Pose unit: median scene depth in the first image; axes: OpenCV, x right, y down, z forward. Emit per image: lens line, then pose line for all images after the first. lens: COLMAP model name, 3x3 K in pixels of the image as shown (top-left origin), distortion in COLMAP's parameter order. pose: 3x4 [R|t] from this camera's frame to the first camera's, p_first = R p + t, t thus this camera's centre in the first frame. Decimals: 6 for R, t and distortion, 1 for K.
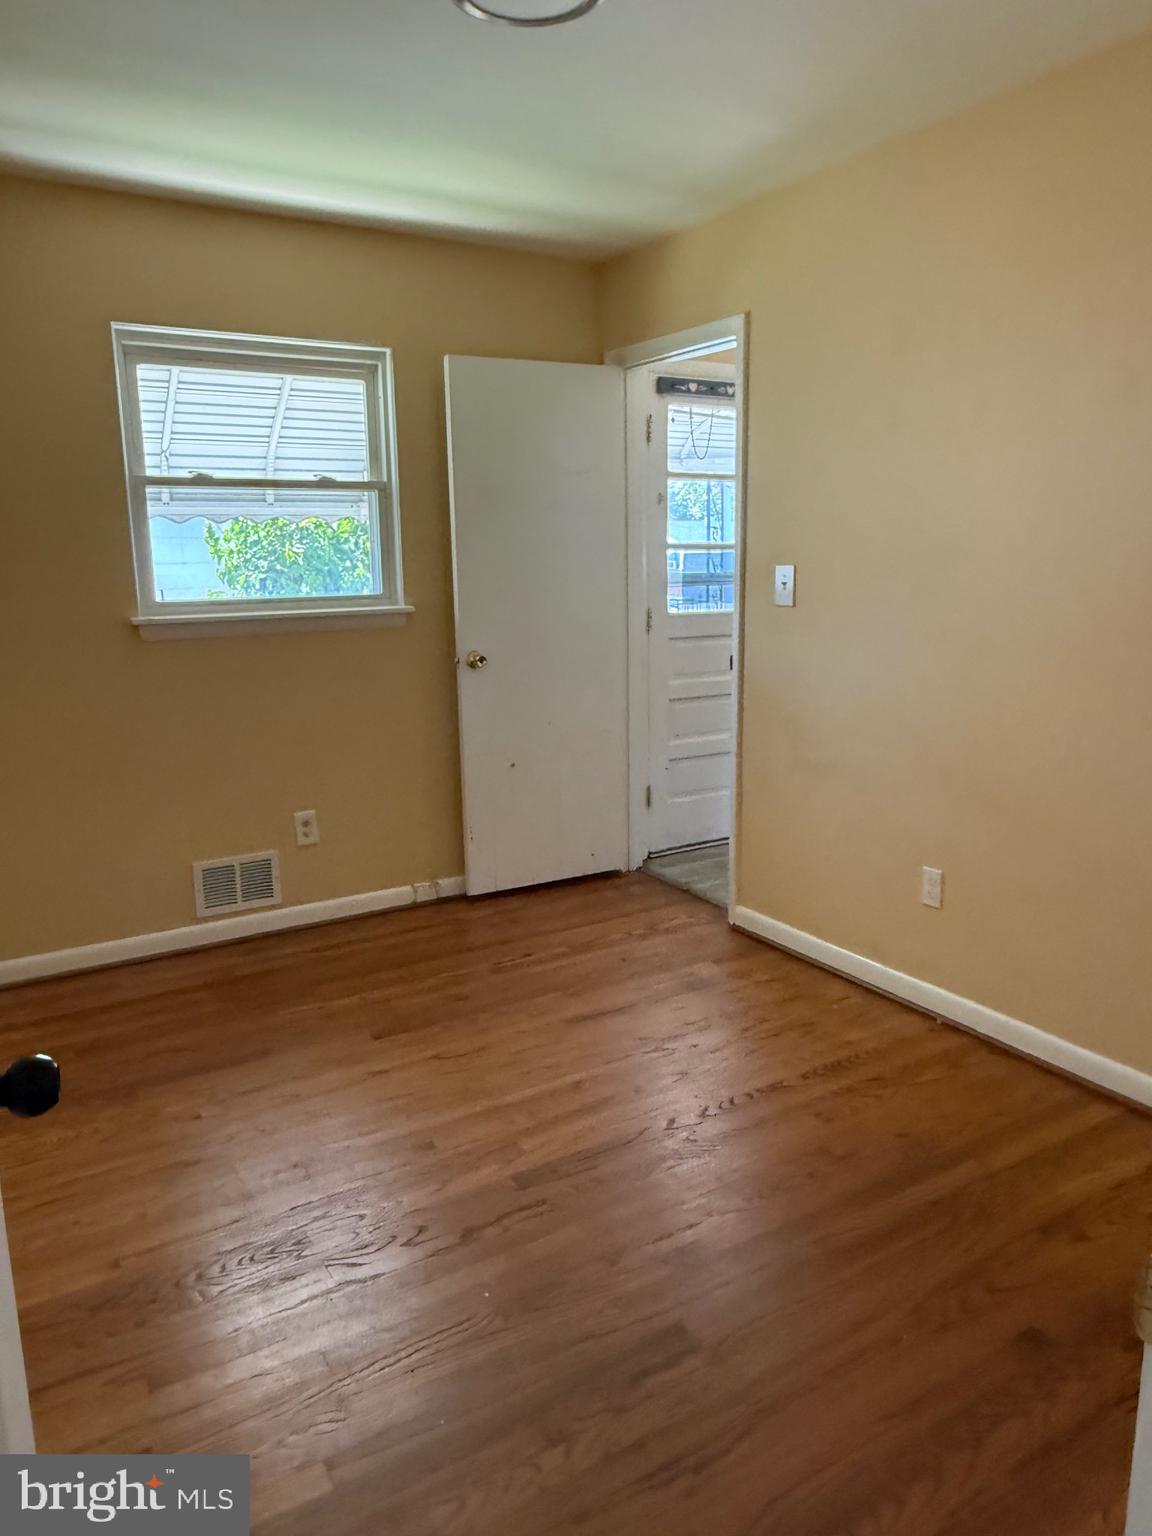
lens RADIAL K [[1073.8, 0, 578.4], [0, 1073.8, 755.4], [0, 0, 1]] dist [-0.003327, 0.005986]
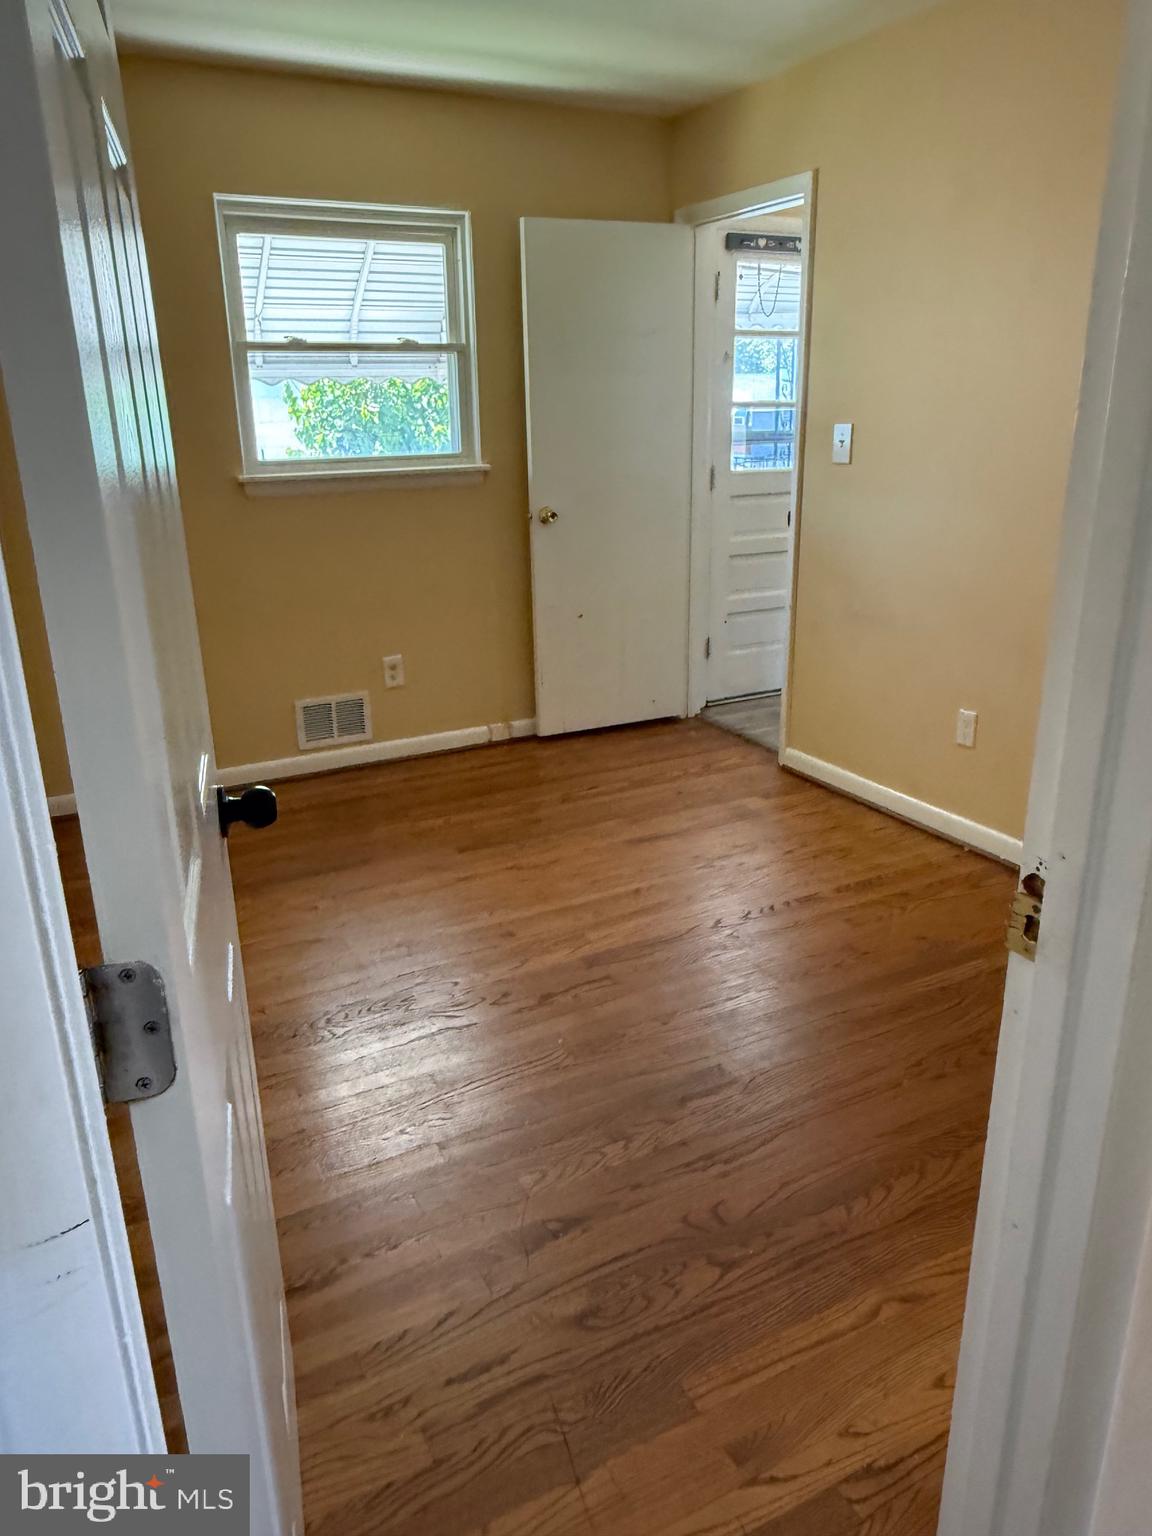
lens RADIAL K [[1073.8, 0, 559.3], [0, 1073.8, 757.8], [0, 0, 1]] dist [-0.003327, 0.005986]
pose [[0.997191, 0.017866, -0.072739, -0.002037], [-0.008446, 0.991763, 0.127805, 0.015140], [0.074423, -0.126832, 0.989128, -0.099573]]
